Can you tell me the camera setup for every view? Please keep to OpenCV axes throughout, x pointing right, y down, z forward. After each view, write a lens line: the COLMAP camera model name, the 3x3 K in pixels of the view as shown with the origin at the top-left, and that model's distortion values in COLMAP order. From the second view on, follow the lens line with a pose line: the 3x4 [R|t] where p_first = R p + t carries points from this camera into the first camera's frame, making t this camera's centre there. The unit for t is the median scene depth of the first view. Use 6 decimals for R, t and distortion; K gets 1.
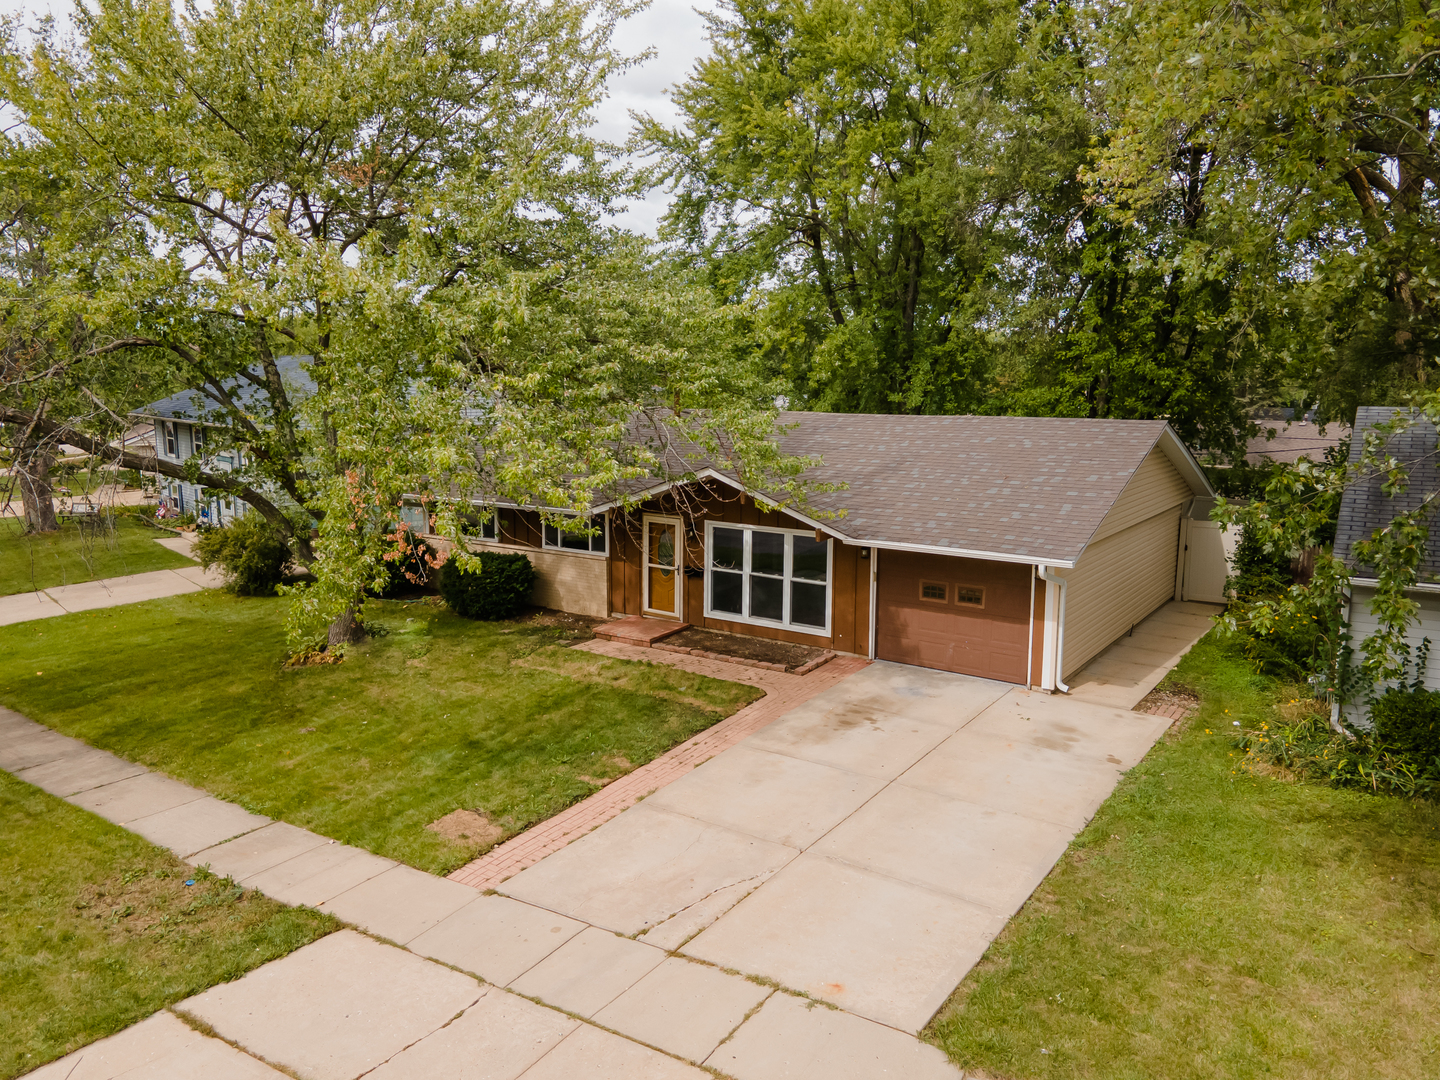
lens RADIAL K [[1072.4, 0, 723.6], [0, 1072.4, 541.9], [0, 0, 1]] dist [0.015756, 0.046557]
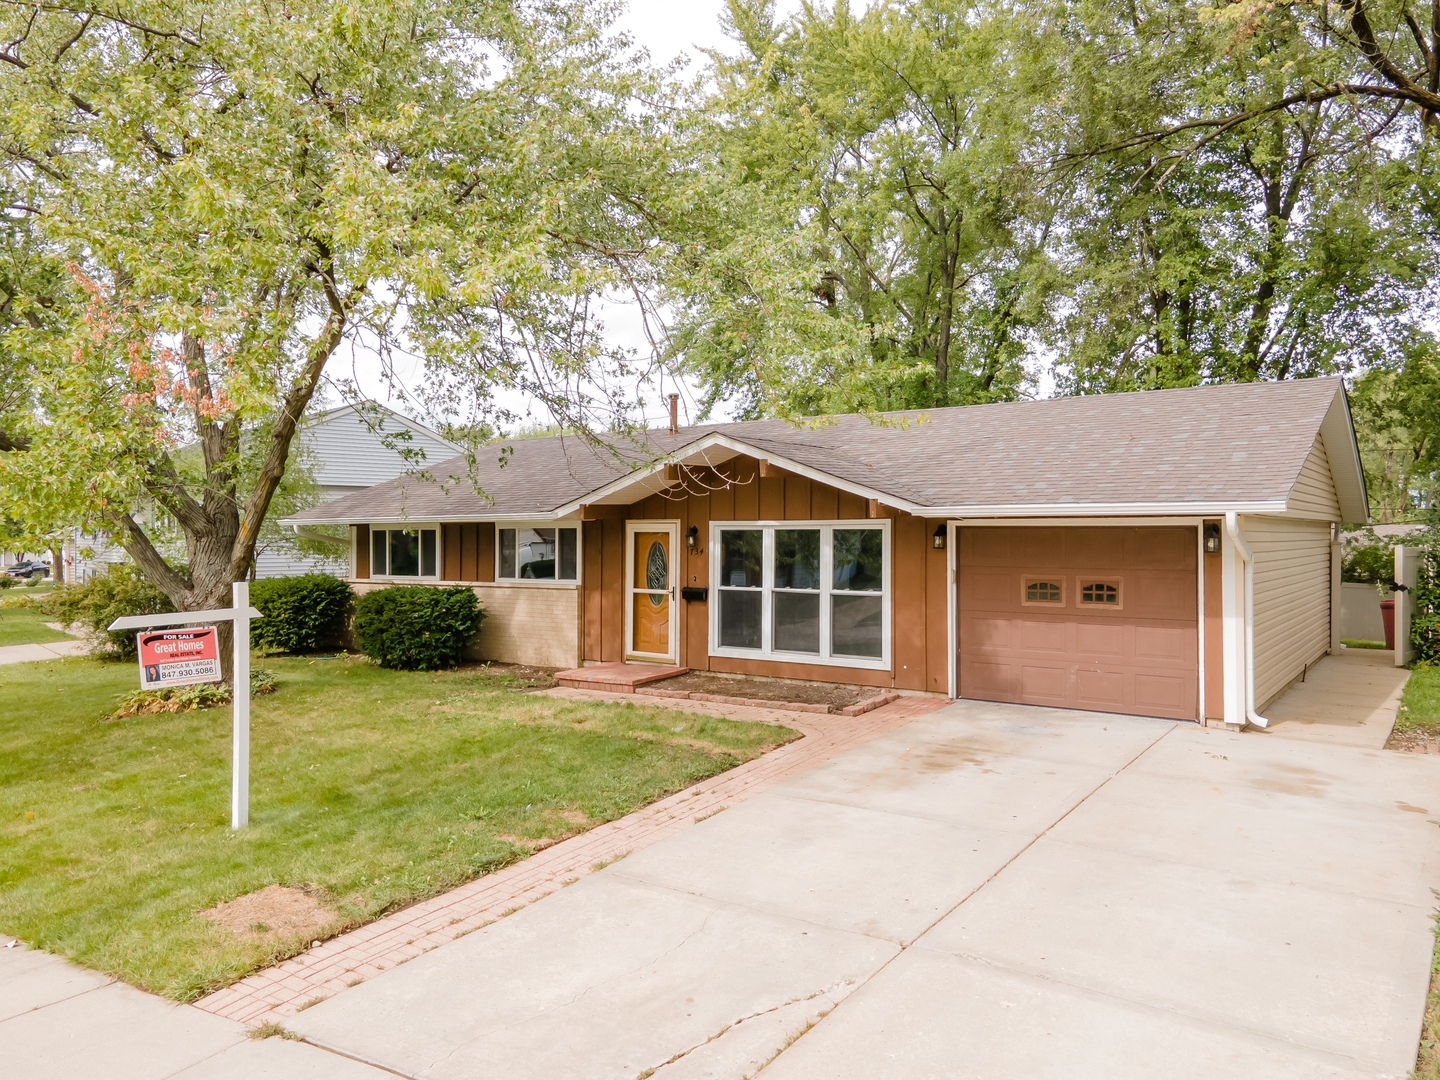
lens RADIAL K [[1072.4, 0, 722.7], [0, 1072.4, 534.9], [0, 0, 1]] dist [0.015756, 0.046557]
pose [[0.999987, -0.004757, -0.002001, -0.008631], [0.004382, 0.987476, -0.157708, 0.126665], [0.002727, 0.157697, 0.987484, 0.334278]]
